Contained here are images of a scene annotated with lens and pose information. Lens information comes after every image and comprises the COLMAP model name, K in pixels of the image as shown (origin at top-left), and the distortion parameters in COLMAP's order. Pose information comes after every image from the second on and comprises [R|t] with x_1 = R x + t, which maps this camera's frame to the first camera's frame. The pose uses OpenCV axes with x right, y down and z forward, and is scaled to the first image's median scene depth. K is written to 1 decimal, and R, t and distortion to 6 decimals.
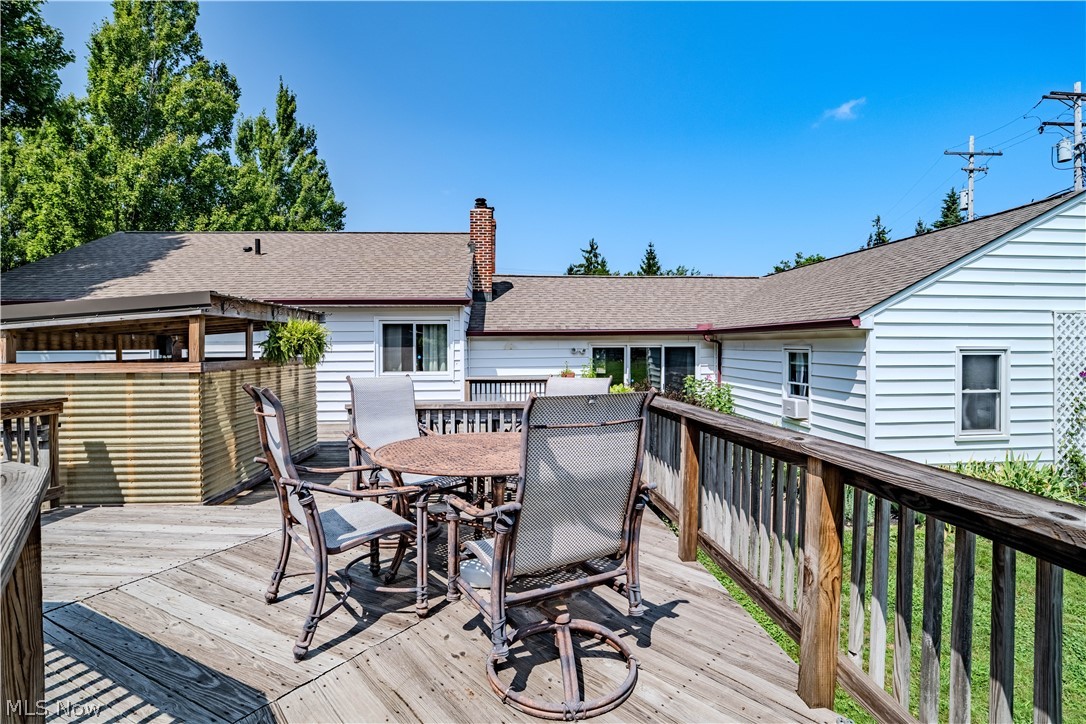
lens RADIAL K [[508.4, 0, 542.2], [0, 508.4, 368.3], [0, 0, 1]] dist [-0.064984, 0.023256]
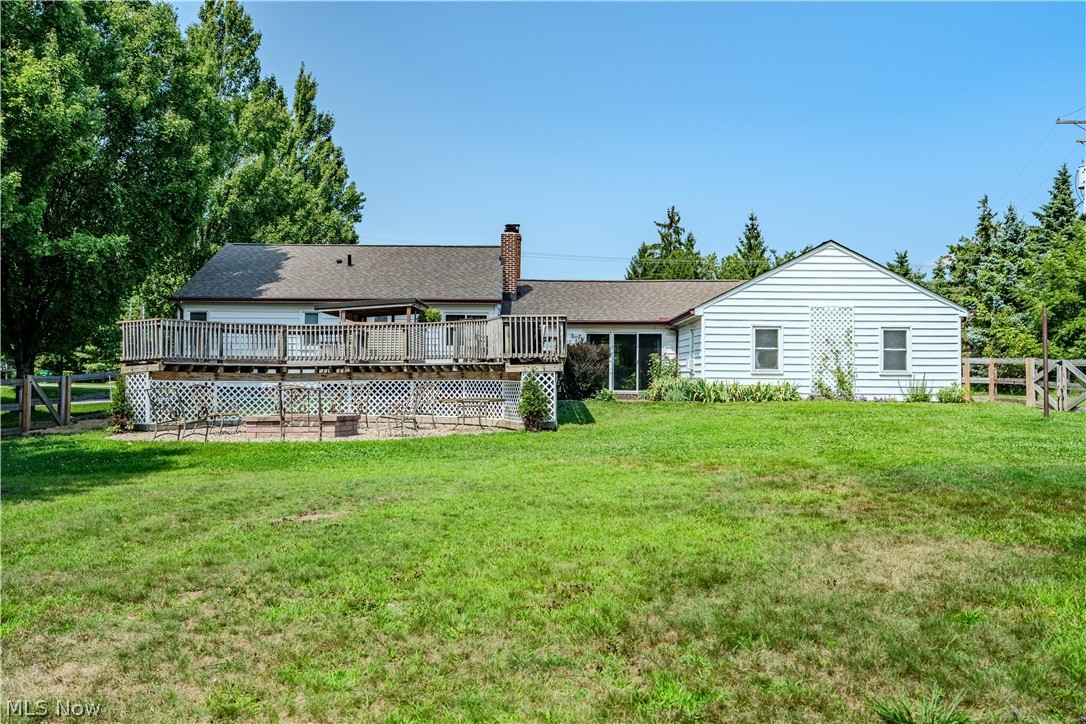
lens RADIAL K [[963.7, 0, 543.0], [0, 963.7, 362.0], [0, 0, 1]] dist [0.023805, 0.003380]
pose [[0.996508, 0.008924, -0.083025, 0.183583], [-0.014165, 0.997929, -0.062749, 0.187926], [0.082293, 0.063706, 0.994570, -1.512866]]
